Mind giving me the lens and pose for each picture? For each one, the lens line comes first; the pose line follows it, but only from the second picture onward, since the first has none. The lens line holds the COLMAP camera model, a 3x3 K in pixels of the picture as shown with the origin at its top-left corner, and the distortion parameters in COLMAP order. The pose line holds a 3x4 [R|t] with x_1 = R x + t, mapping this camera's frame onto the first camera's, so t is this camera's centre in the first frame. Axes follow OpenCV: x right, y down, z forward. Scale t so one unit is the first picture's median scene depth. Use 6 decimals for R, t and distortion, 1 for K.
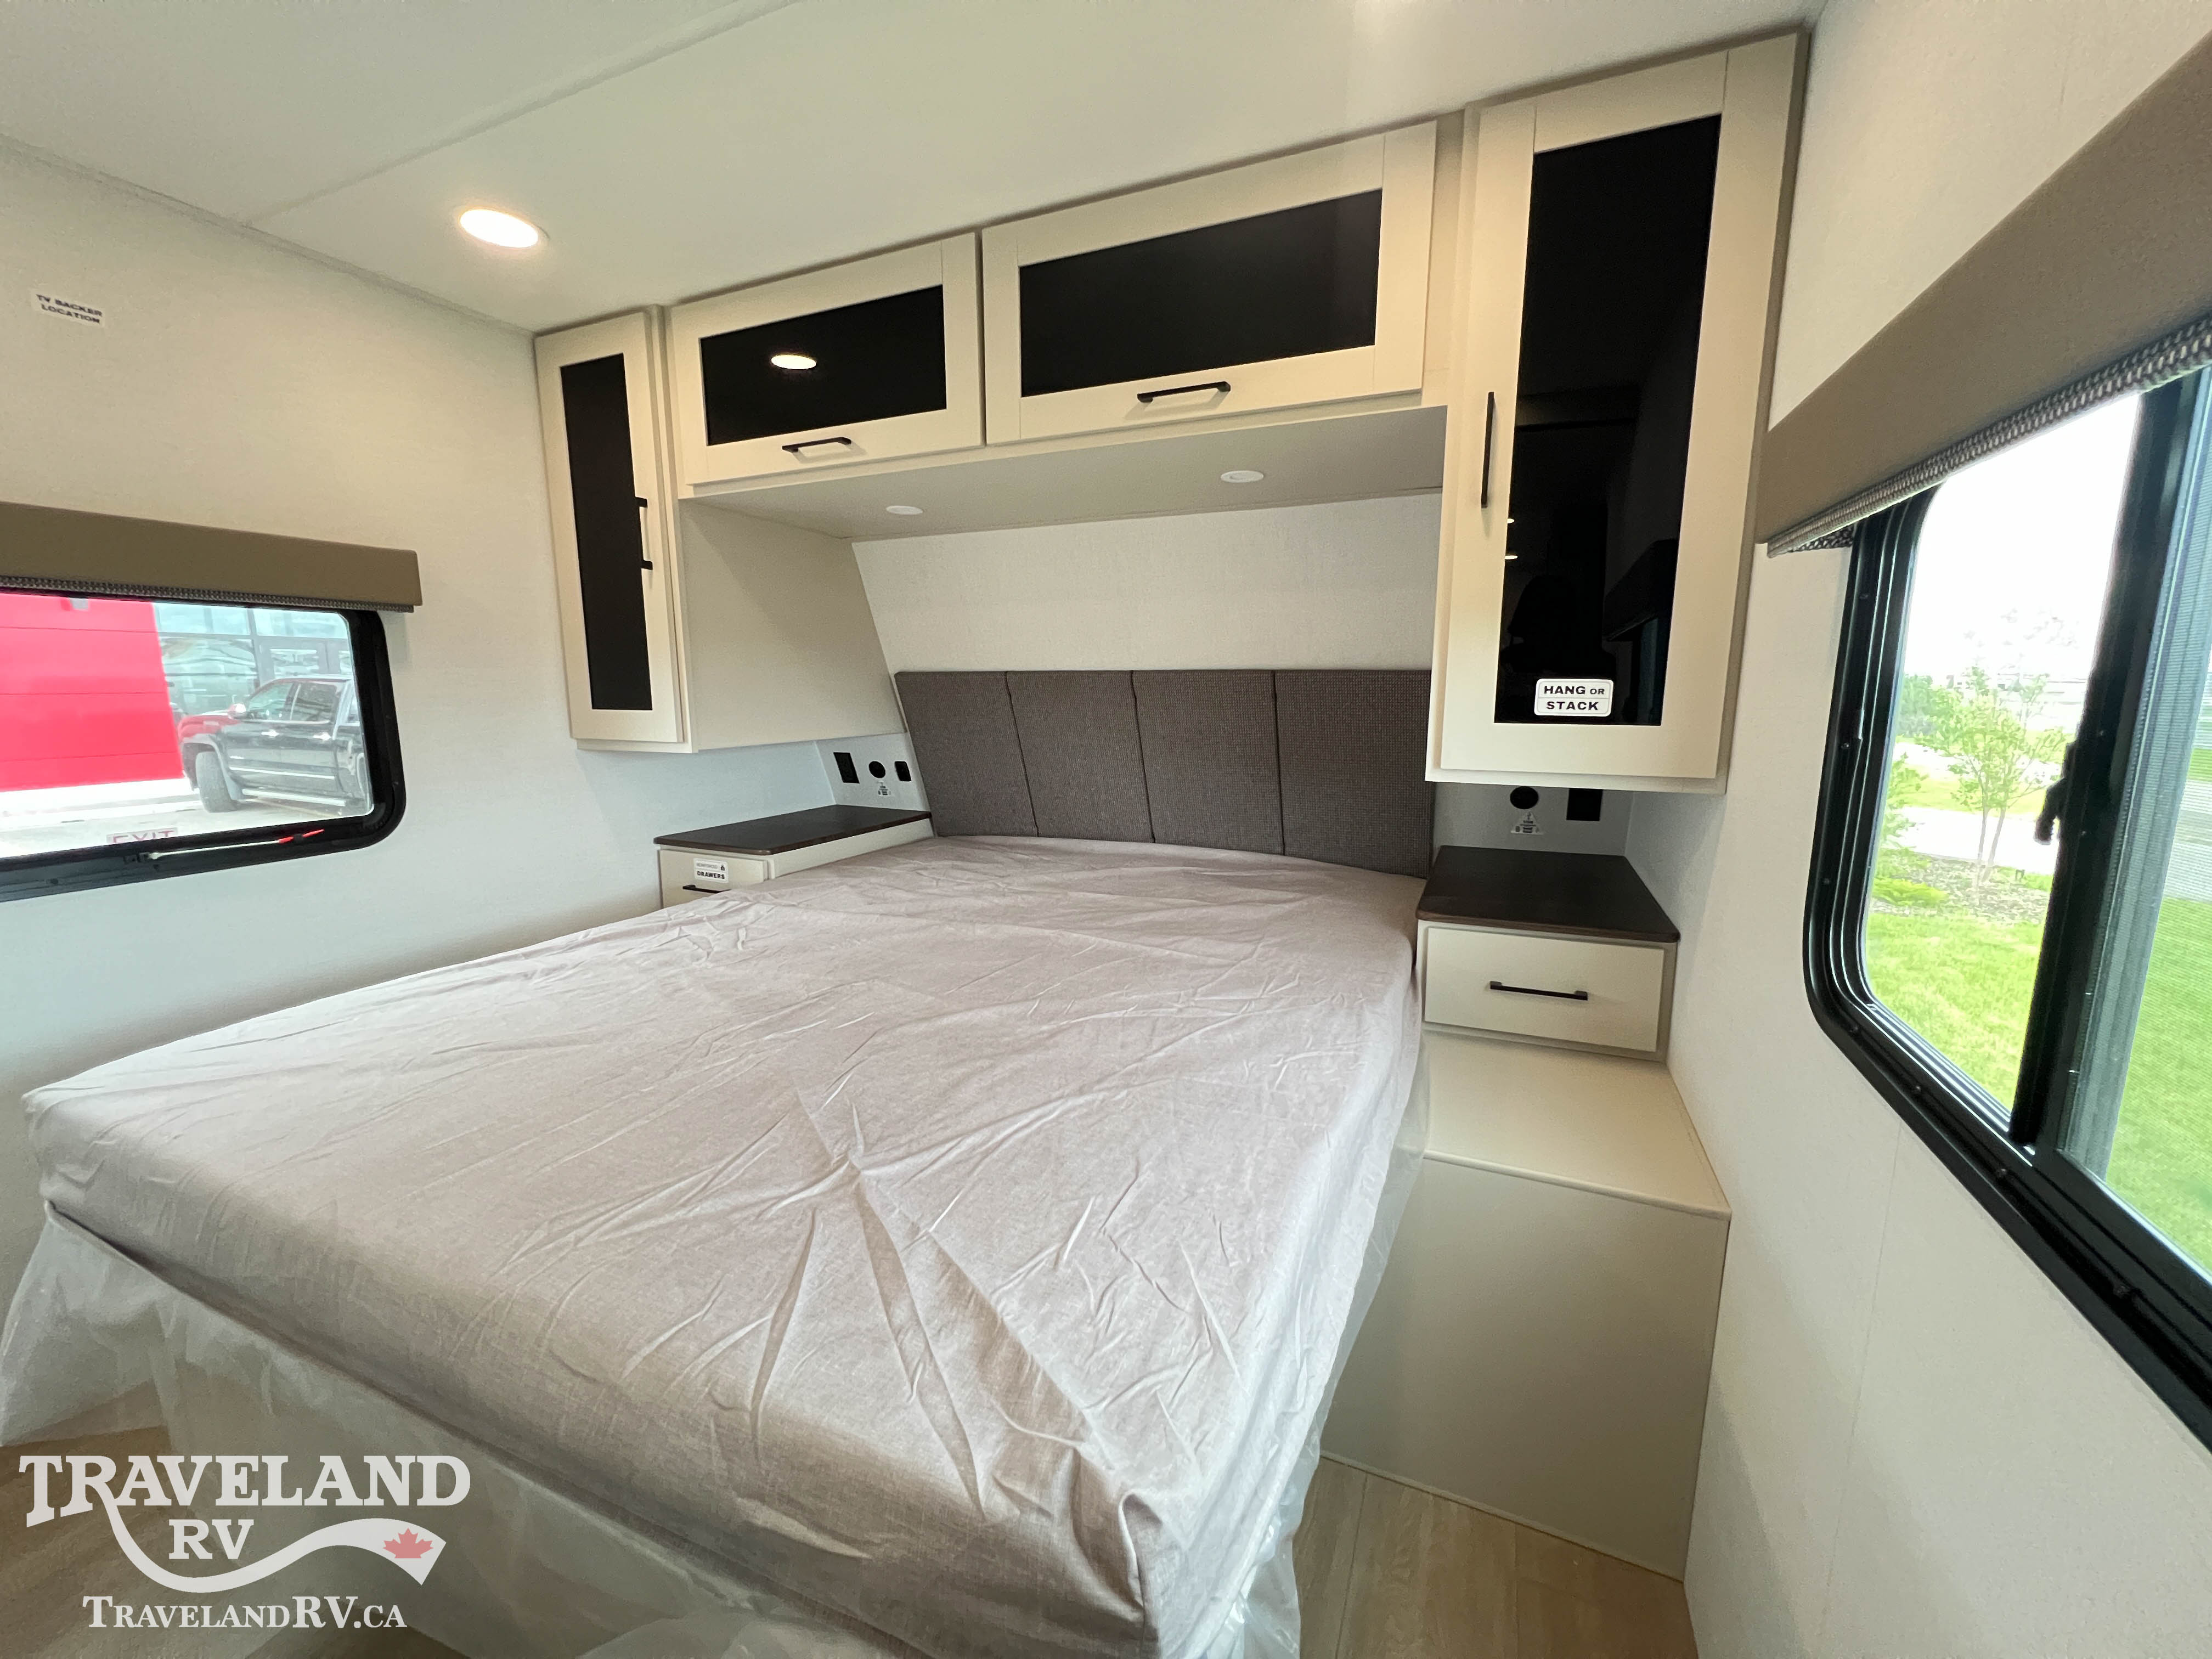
lens RADIAL K [[879.5, 0, 1103.4], [0, 879.5, 827.0], [0, 0, 1]] dist [-0.000598, 0.000271]
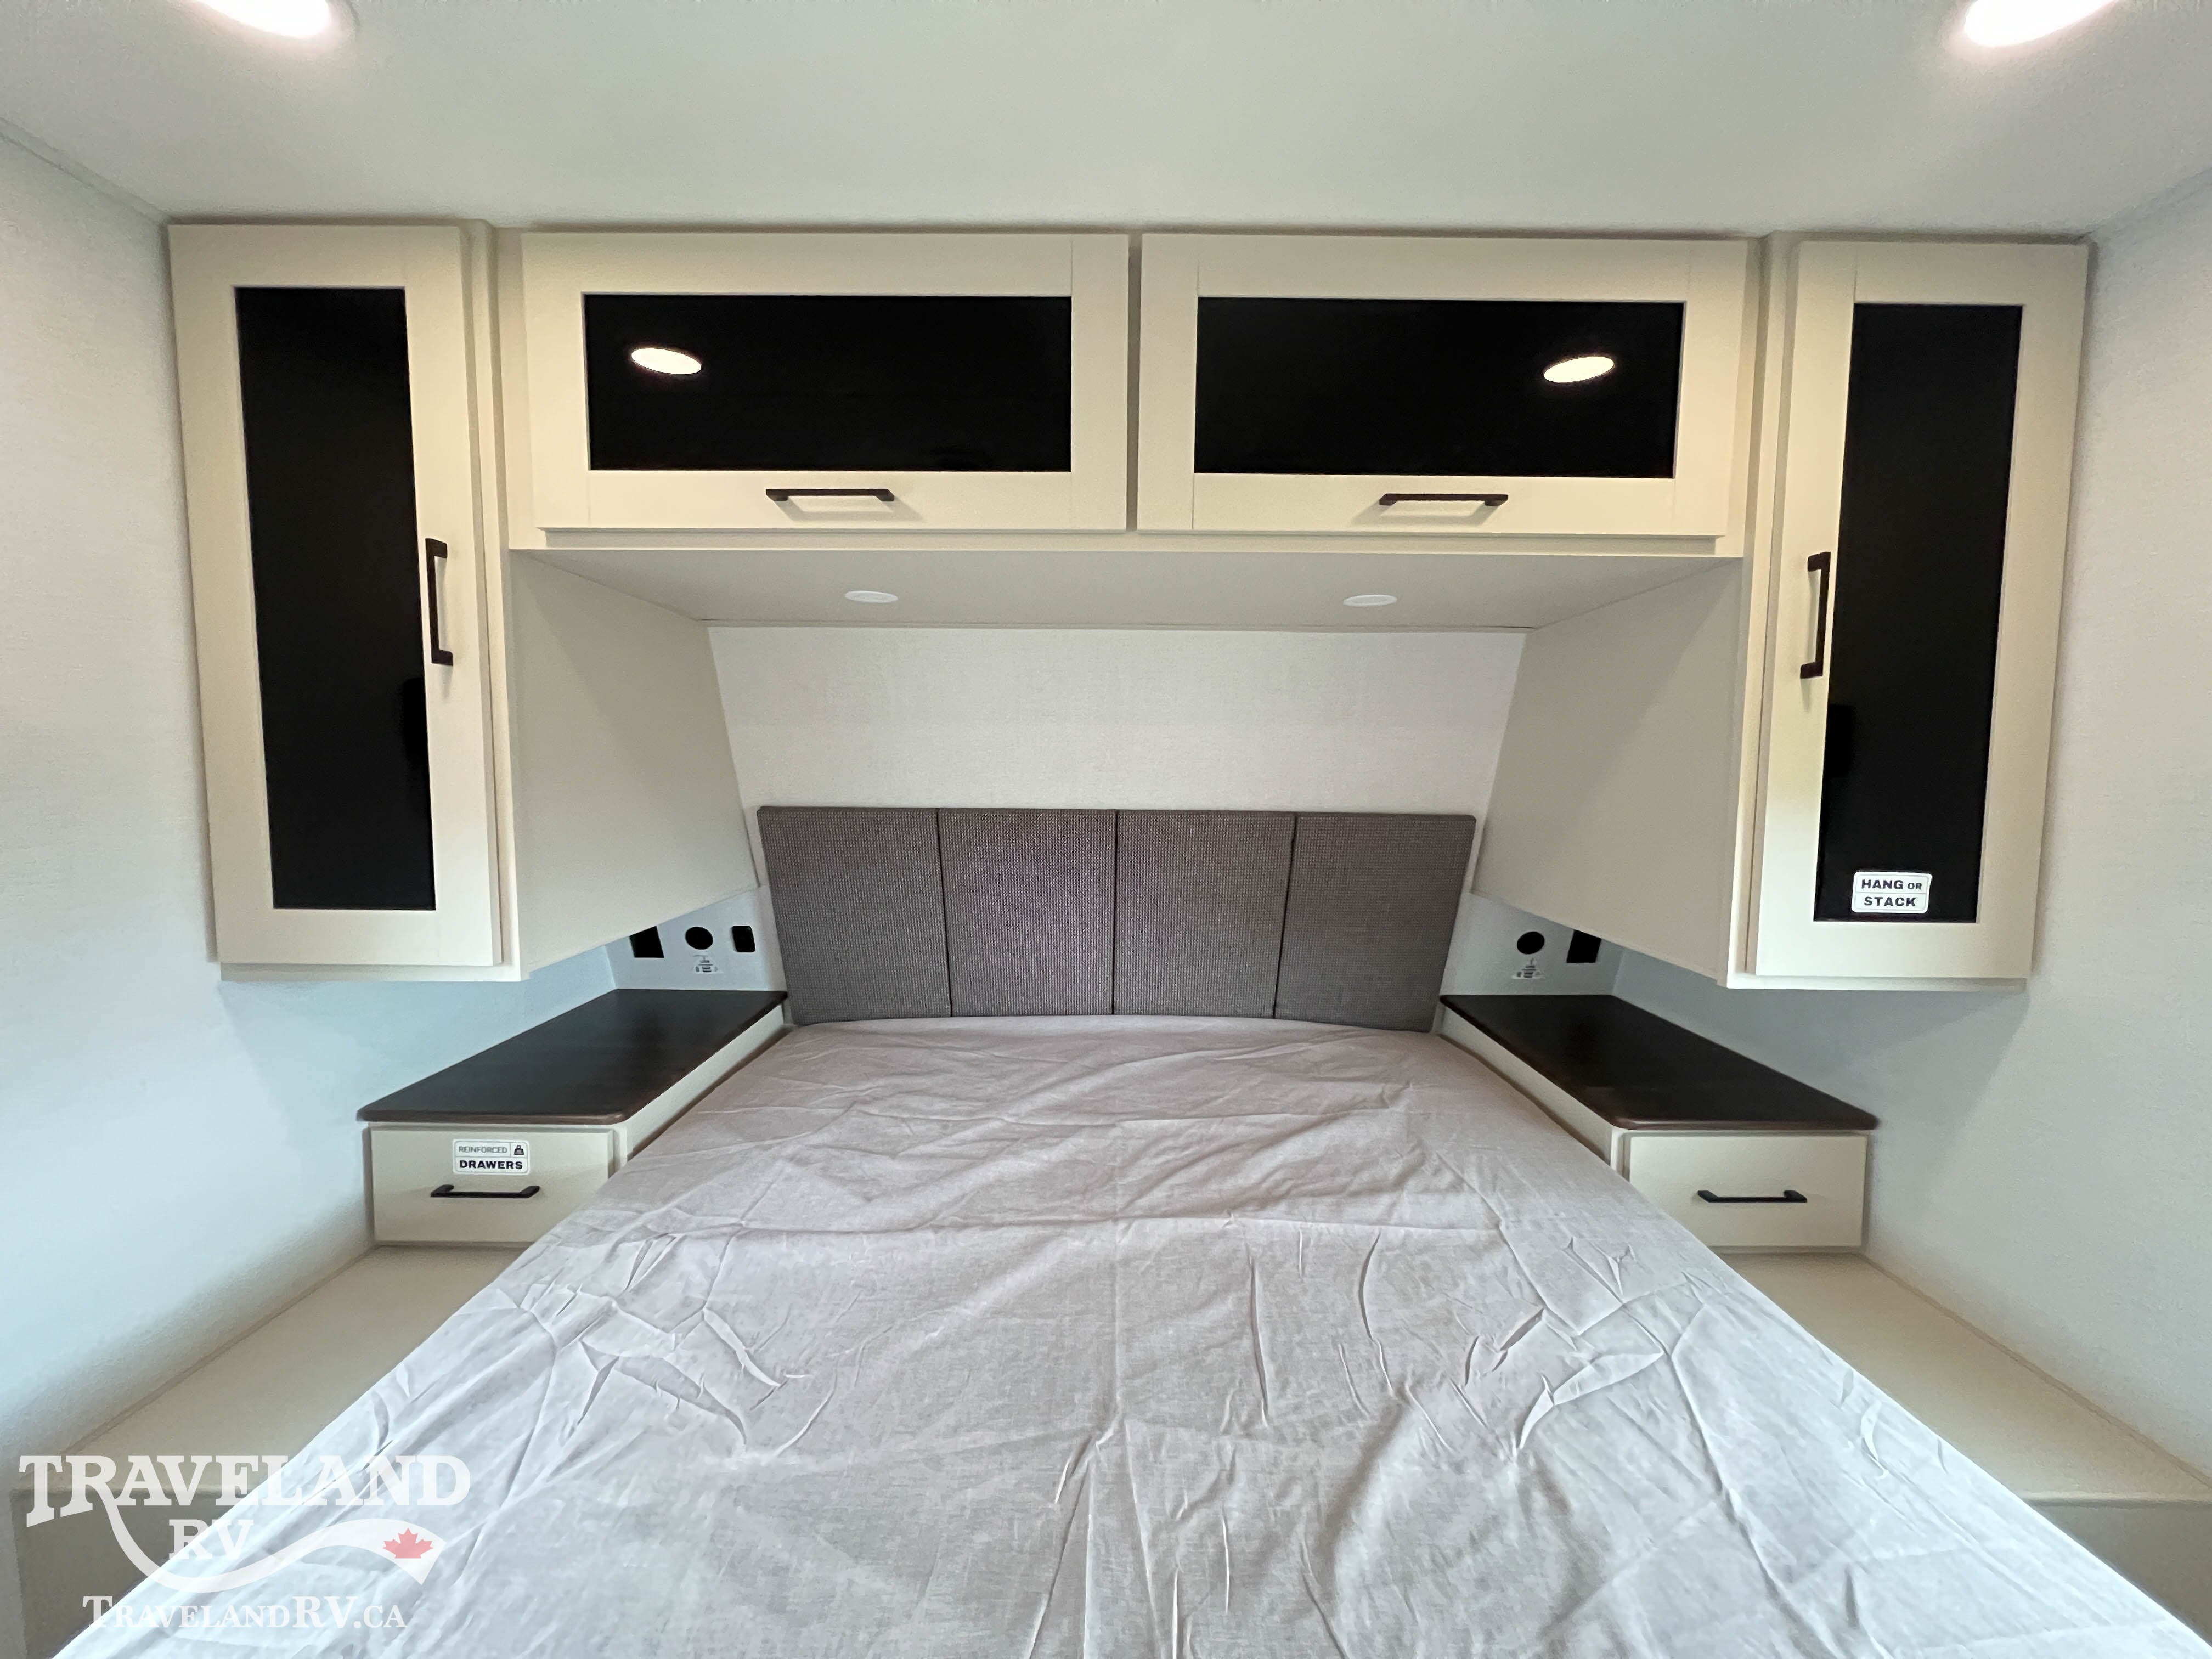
lens RADIAL K [[879.5, 0, 1103.4], [0, 879.5, 827.0], [0, 0, 1]] dist [-0.000598, 0.000271]
pose [[0.913074, -0.021939, 0.407203, -0.458863], [0.055644, 0.995915, -0.071113, -0.159550], [-0.403979, 0.087590, 0.910565, 0.412510]]
